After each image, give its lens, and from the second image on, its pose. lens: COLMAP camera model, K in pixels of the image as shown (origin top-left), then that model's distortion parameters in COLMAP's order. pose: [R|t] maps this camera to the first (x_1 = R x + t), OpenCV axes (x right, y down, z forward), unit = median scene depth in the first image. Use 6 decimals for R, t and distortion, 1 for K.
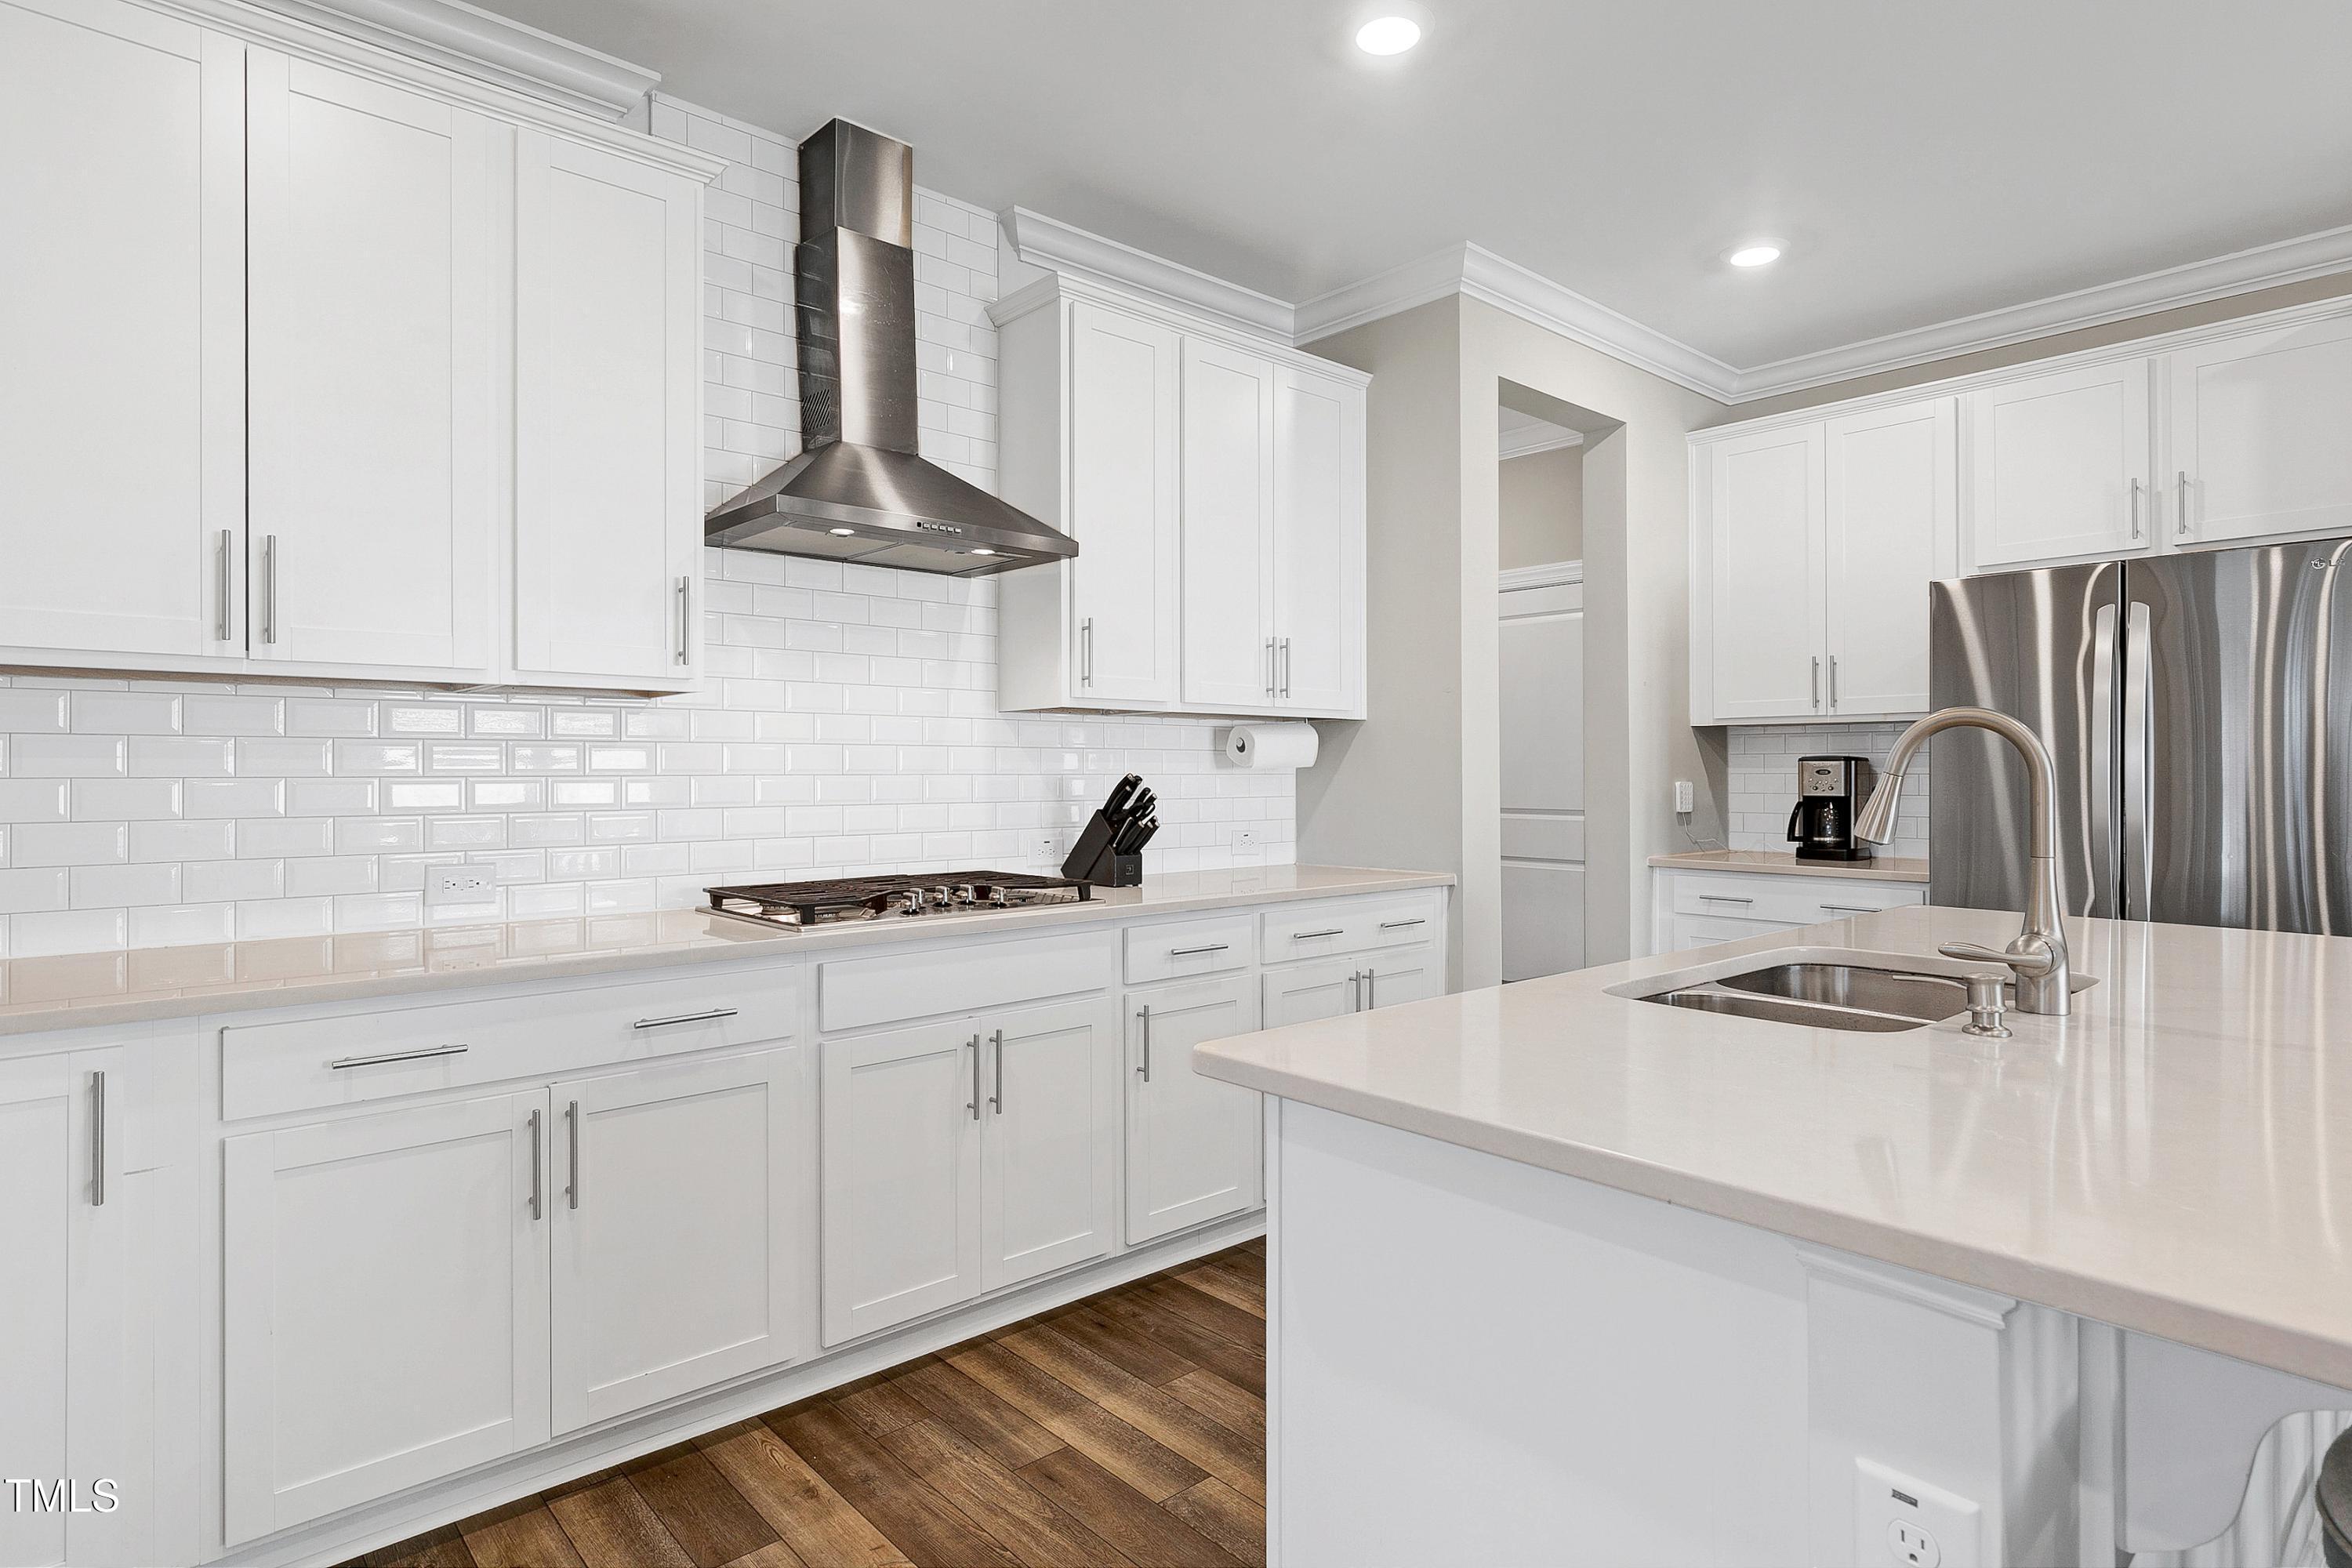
lens RADIAL K [[1238.1, 0, 1164.8], [0, 1238.1, 762.9], [0, 0, 1]] dist [0.001668, 0.000262]
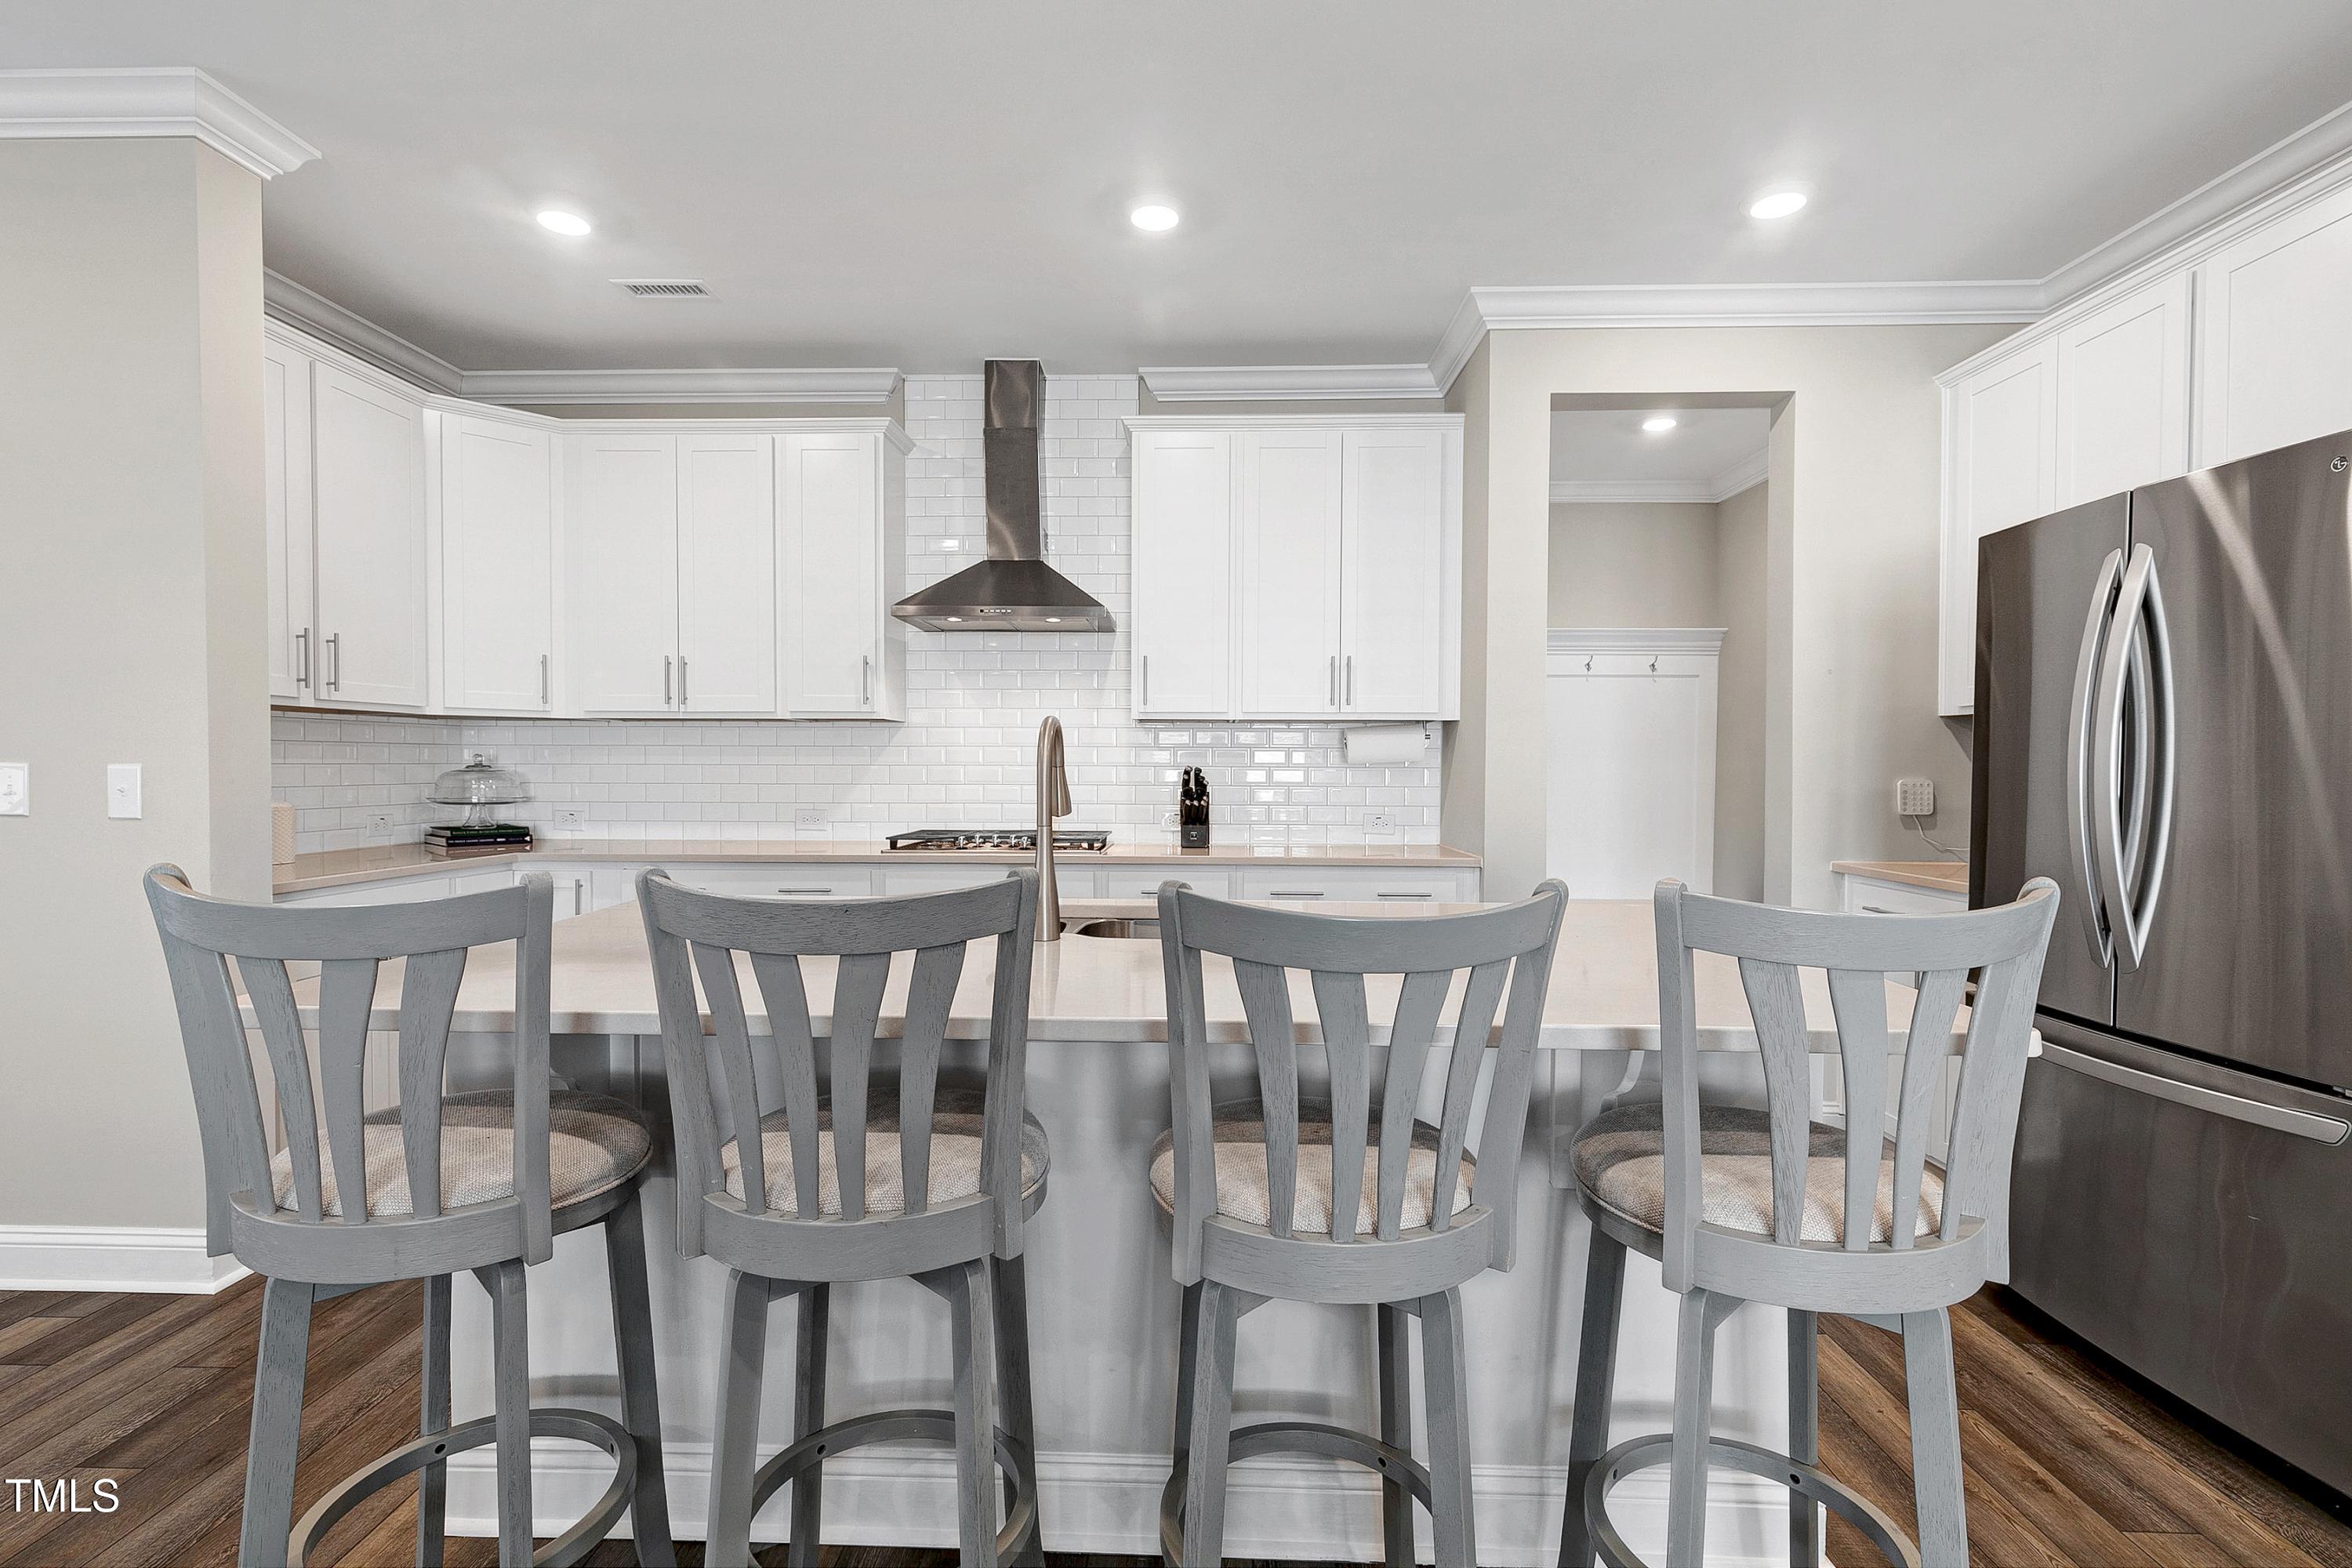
lens RADIAL K [[1096.2, 0, 1176.0], [0, 1096.2, 784.0], [0, 0, 1]] dist [0.012379, -0.000384]
pose [[0.724672, 0.016091, -0.688906, 0.738518], [-0.001609, 0.999764, 0.021659, 0.002545], [0.689092, -0.014588, 0.724527, 0.096366]]
